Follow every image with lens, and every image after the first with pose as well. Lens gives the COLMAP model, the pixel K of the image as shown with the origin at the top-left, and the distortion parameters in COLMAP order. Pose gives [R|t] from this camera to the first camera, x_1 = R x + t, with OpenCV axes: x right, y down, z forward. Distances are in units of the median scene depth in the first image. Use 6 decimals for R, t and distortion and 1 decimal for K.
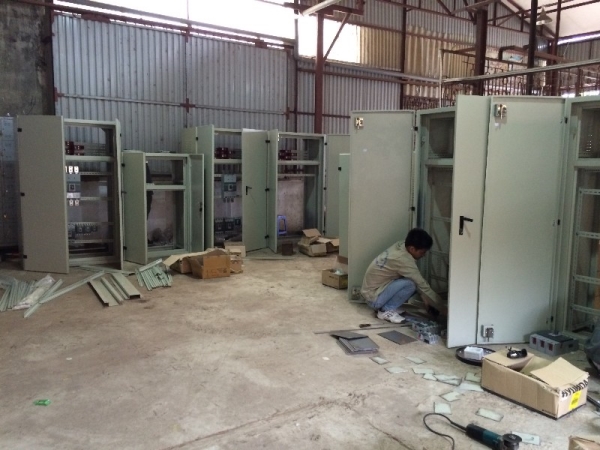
lens RADIAL K [[515.7, 0, 300.1], [0, 515.7, 228.2], [0, 0, 1]] dist [0.068375, -0.081840]
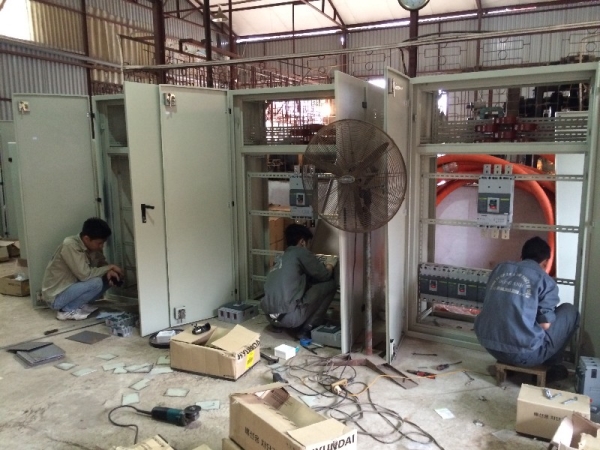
lens RADIAL K [[515.7, 0, 302.4], [0, 515.7, 227.0], [0, 0, 1]] dist [0.068375, -0.081840]
pose [[0.855226, -0.092914, 0.509858, 0.033357], [0.084162, 0.995638, 0.040269, 0.003413], [-0.511375, 0.008471, 0.859316, -0.009077]]
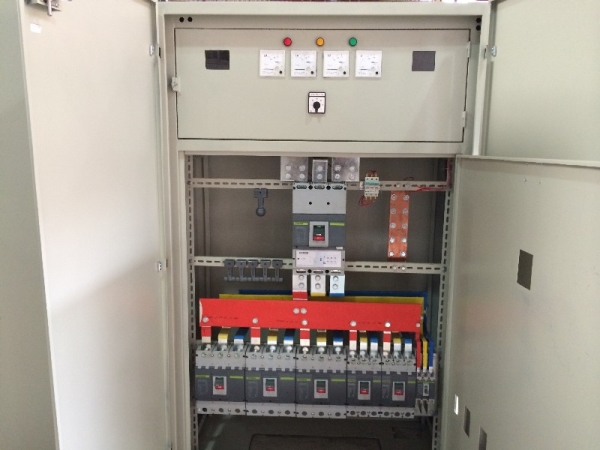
lens RADIAL K [[515.7, 0, 295.8], [0, 515.7, 219.9], [0, 0, 1]] dist [0.068375, -0.081840]
pose [[0.510540, -0.105729, 0.853329, 0.204528], [0.111438, 0.992178, 0.056259, -0.007366], [-0.852602, 0.066371, 0.518329, 0.194662]]
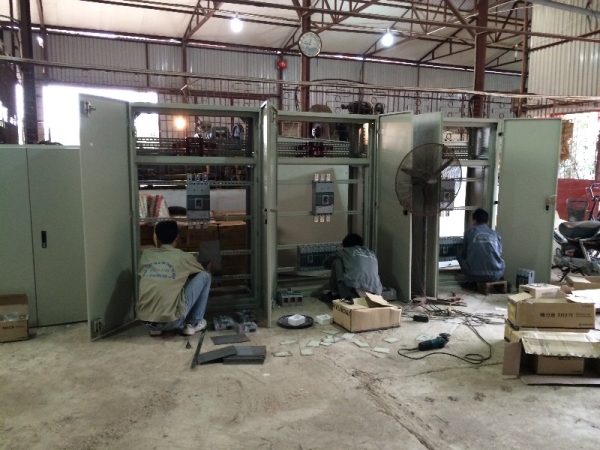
lens RADIAL K [[515.7, 0, 304.7], [0, 515.7, 227.4], [0, 0, 1]] dist [0.068375, -0.081840]
pose [[0.204444, -0.131481, 0.970008, -0.421588], [0.123030, 0.986532, 0.107791, -0.051387], [-0.971116, 0.097303, 0.217866, 0.376776]]
